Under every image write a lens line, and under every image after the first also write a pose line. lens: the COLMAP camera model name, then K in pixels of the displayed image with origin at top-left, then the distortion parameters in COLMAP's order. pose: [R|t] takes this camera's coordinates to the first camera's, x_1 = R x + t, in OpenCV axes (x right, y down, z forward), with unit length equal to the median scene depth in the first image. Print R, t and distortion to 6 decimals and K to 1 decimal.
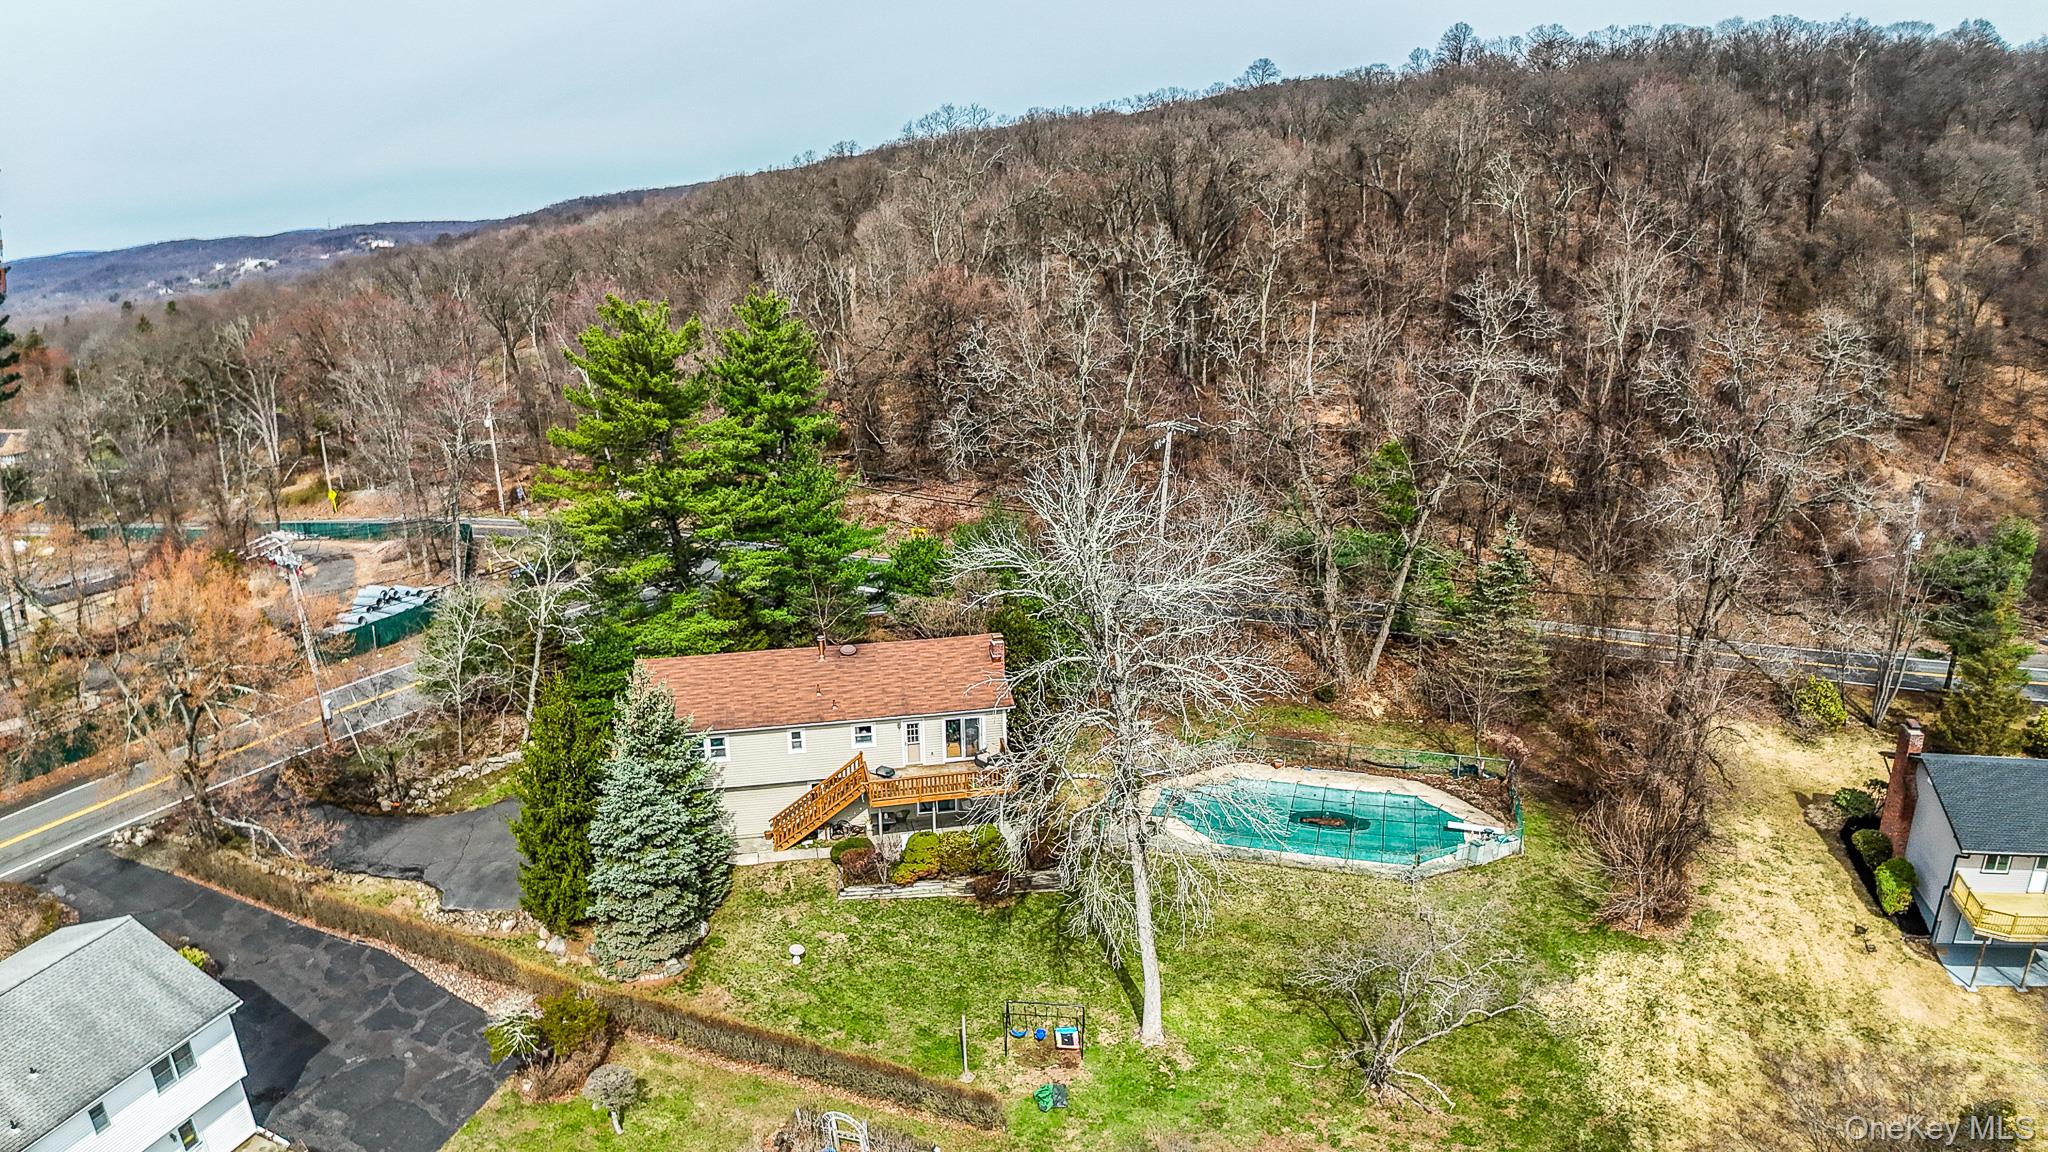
lens RADIAL K [[1263.1, 0, 1024.0], [0, 1263.1, 576.0], [0, 0, 1]] dist [-0.178011, 0.015079]
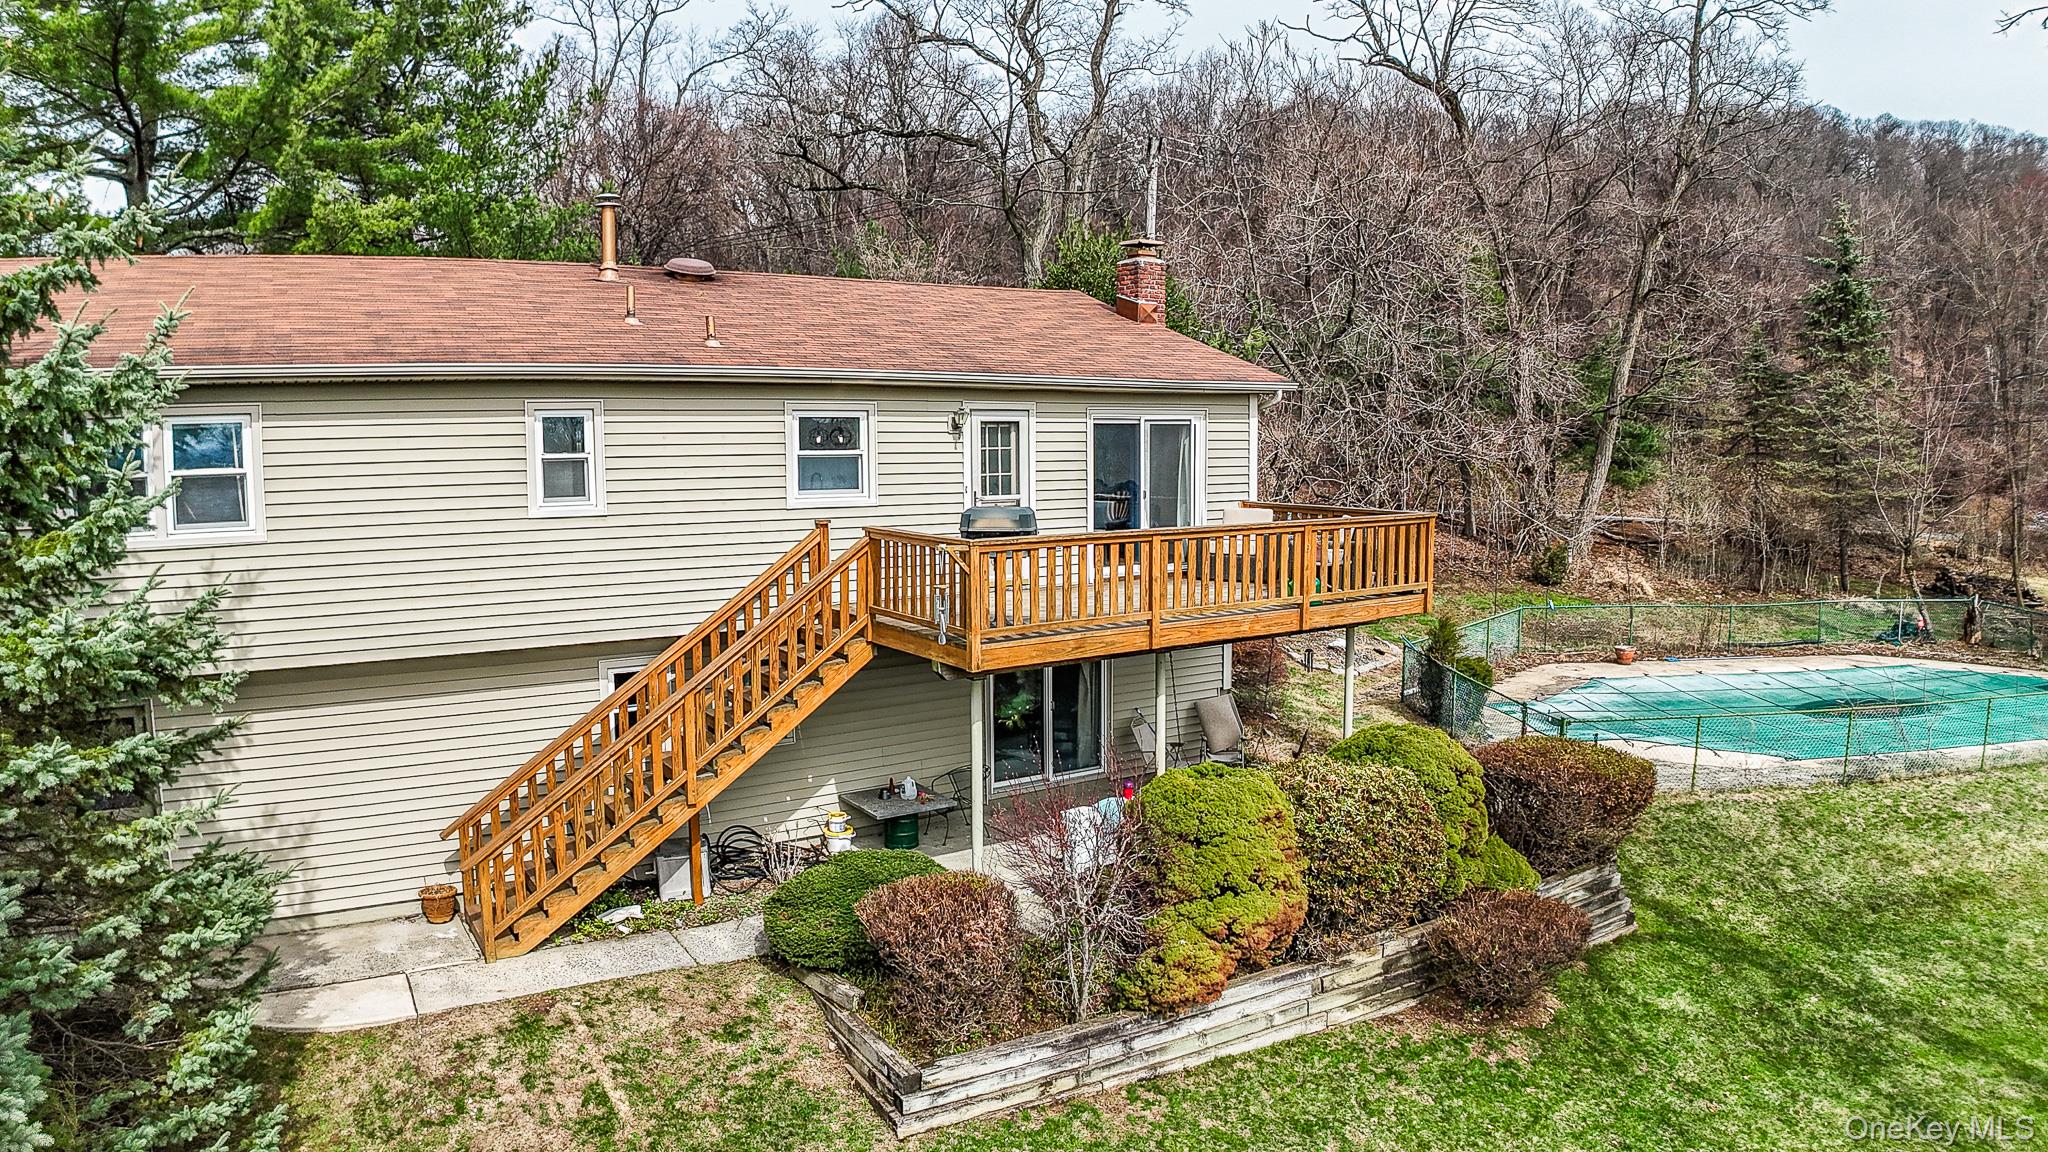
lens RADIAL K [[1263.1, 0, 1024.0], [0, 1263.1, 576.0], [0, 0, 1]] dist [-0.178011, 0.015079]
pose [[0.936216, -0.031827, 0.349982, -0.182988], [0.090075, 0.984354, -0.151440, 0.195368], [-0.339686, 0.173305, 0.924434, 0.766060]]
